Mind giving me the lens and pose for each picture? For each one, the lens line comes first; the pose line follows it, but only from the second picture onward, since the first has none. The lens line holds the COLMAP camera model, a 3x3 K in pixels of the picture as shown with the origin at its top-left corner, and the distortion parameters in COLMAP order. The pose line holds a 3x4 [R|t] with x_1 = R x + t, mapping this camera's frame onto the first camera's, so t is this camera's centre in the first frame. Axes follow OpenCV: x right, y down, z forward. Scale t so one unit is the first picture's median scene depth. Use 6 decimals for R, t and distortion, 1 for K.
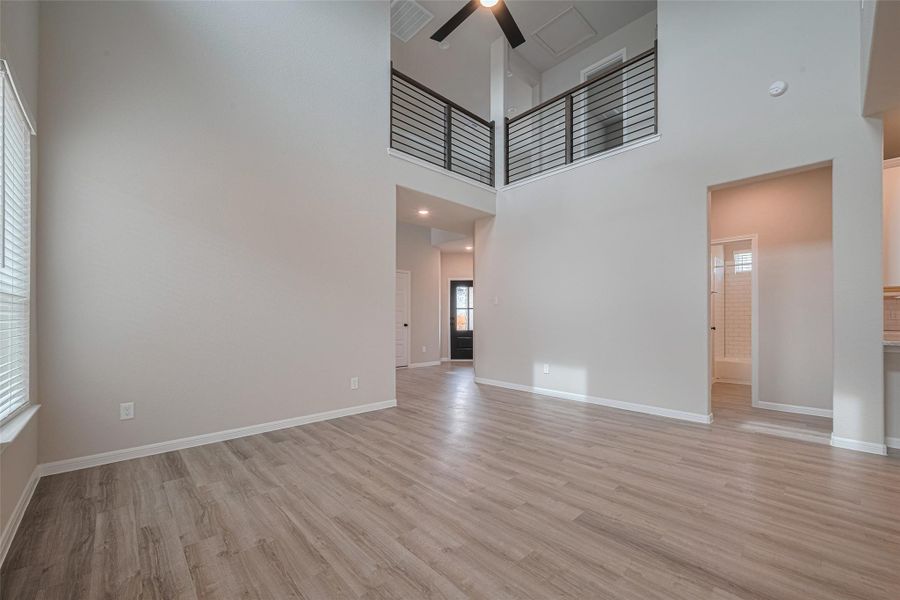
lens RADIAL K [[361.1, 0, 448.1], [0, 361.1, 315.8], [0, 0, 1]] dist [-0.000632, 0.000021]
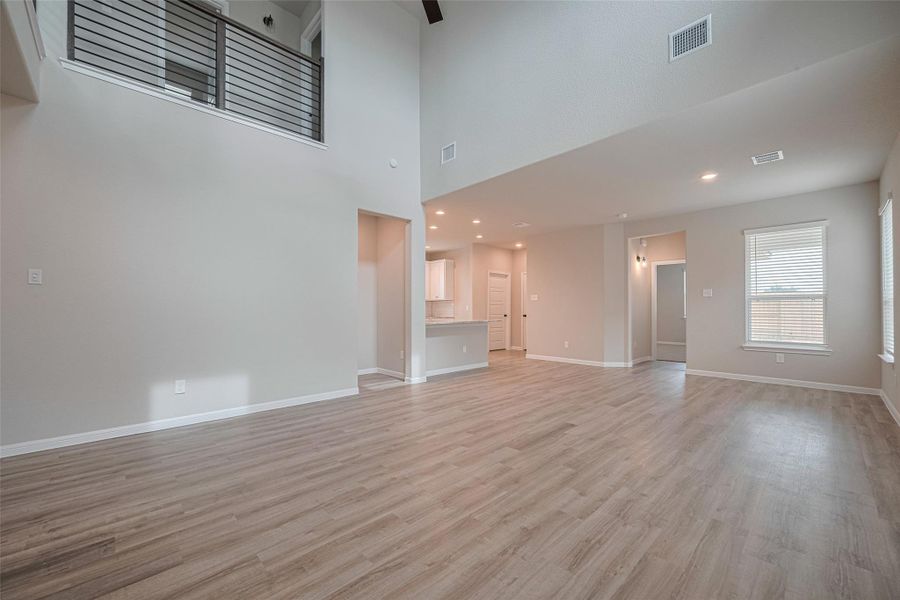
lens RADIAL K [[358.2, 0, 464.1], [0, 358.2, 307.4], [0, 0, 1]] dist [0.000986, 0.000200]
pose [[-0.029798, 0.006317, 0.999536, -0.640060], [-0.002671, 0.999976, -0.006399, -0.000929], [-0.999552, -0.002861, -0.029780, 0.741305]]
